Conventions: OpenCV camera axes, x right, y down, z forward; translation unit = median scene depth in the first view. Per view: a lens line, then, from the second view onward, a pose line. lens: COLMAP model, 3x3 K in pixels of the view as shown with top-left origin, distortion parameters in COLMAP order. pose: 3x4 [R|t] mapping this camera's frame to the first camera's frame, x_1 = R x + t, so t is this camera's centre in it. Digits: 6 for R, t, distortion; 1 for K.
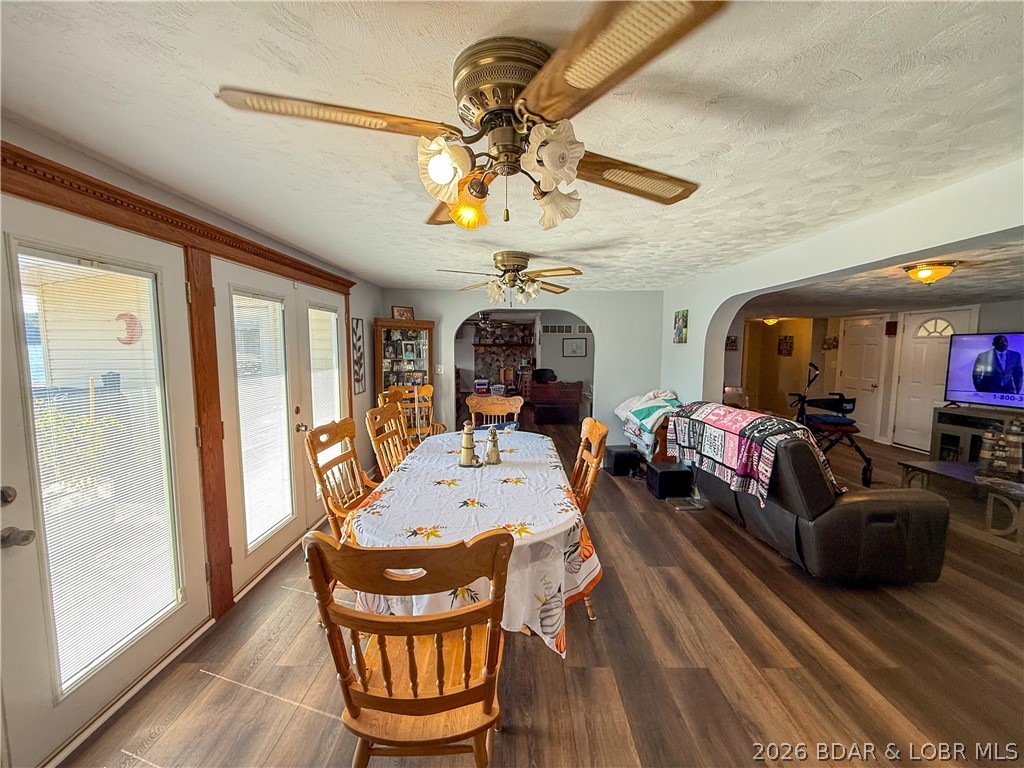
lens RADIAL K [[410.0, 0, 510.3], [0, 410.0, 383.4], [0, 0, 1]] dist [-0.000088, 0.000019]
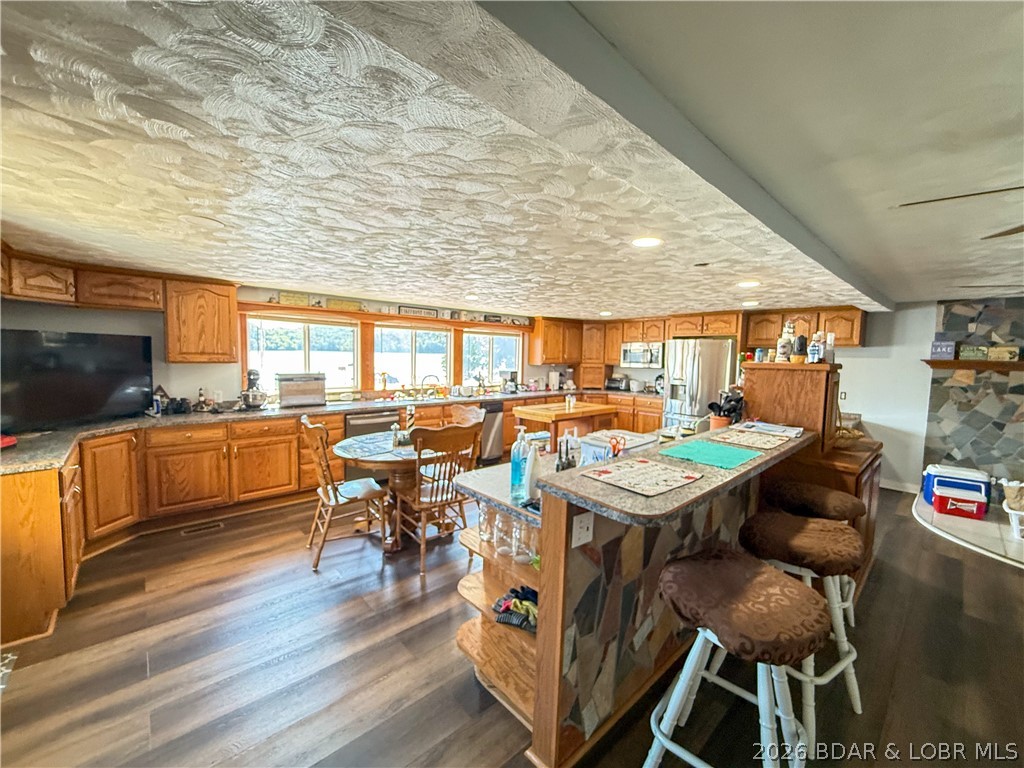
lens RADIAL K [[410.0, 0, 511.5], [0, 410.0, 384.6], [0, 0, 1]] dist [-0.000088, 0.000019]
pose [[0.685362, 0.066584, -0.725152, -0.079412], [-0.088818, 0.996020, 0.007511, -0.045827], [0.722766, 0.059259, 0.688548, 0.494634]]
